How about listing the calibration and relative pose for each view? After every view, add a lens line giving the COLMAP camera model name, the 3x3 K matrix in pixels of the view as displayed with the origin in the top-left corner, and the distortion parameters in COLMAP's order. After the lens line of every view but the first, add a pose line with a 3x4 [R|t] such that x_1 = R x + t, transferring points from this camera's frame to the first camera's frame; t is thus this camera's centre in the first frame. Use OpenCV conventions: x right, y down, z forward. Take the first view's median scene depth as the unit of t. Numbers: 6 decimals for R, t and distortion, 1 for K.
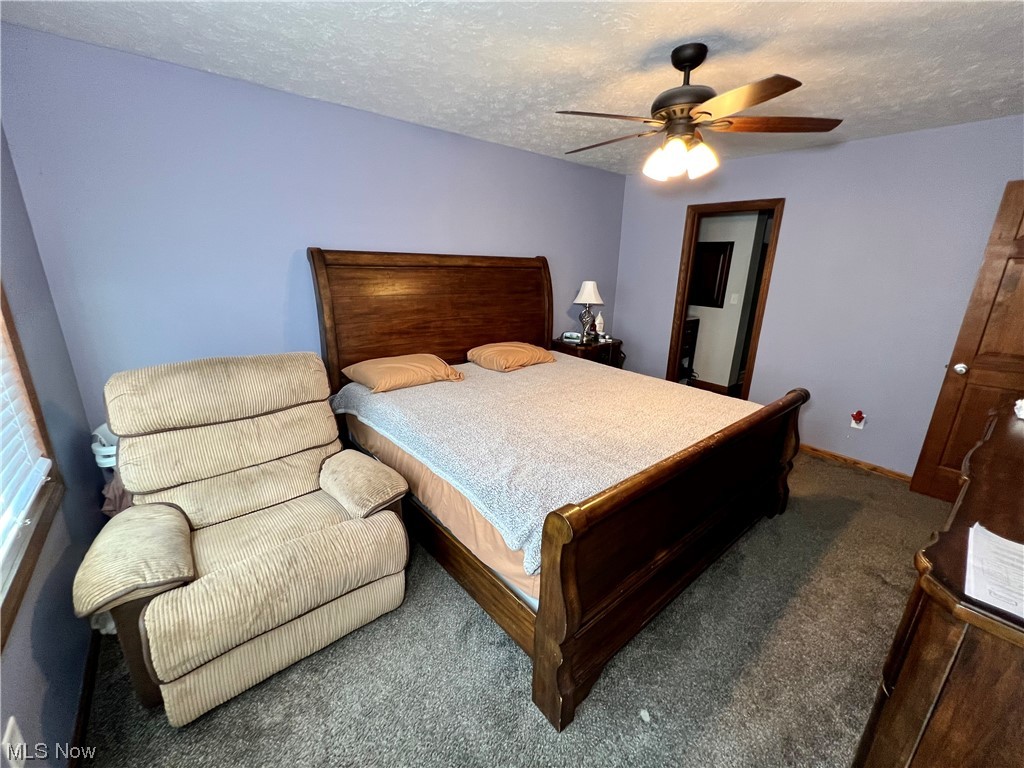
lens RADIAL K [[406.3, 0, 512.8], [0, 406.3, 380.4], [0, 0, 1]] dist [0.001206, 0.000197]
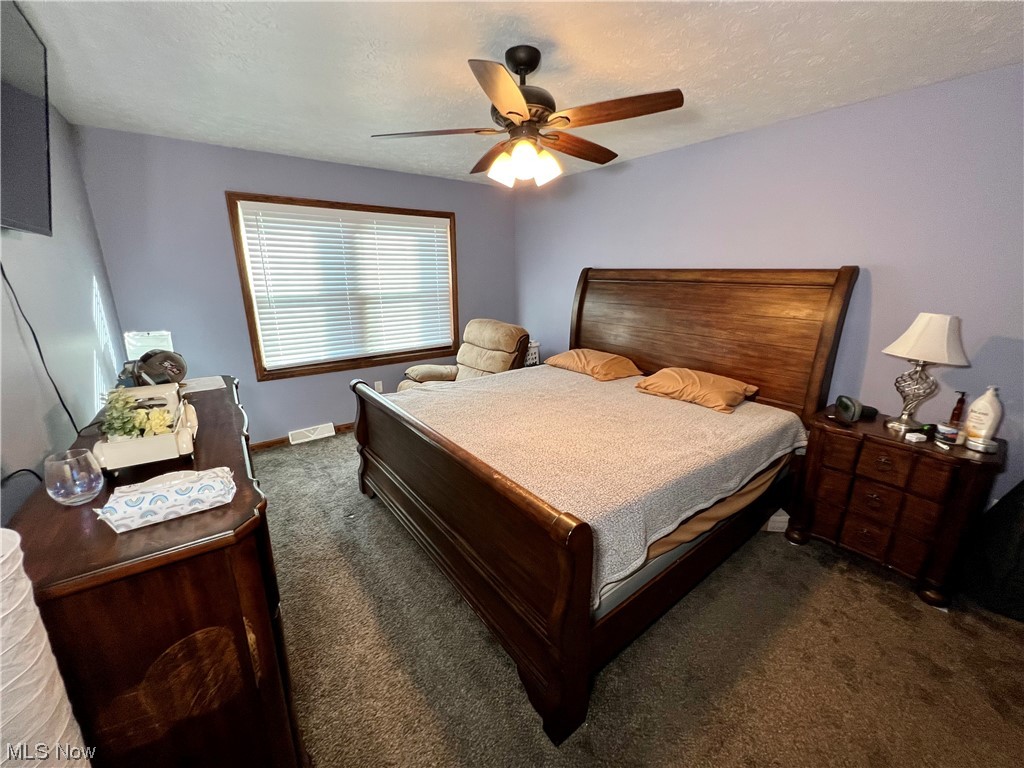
lens RADIAL K [[406.3, 0, 512.3], [0, 406.3, 388.8], [0, 0, 1]] dist [0.001206, 0.000197]
pose [[-0.052333, 0.246312, -0.967777, 0.854837], [-0.292537, 0.922810, 0.250687, -0.164671], [0.954821, 0.296230, 0.023762, 0.654528]]
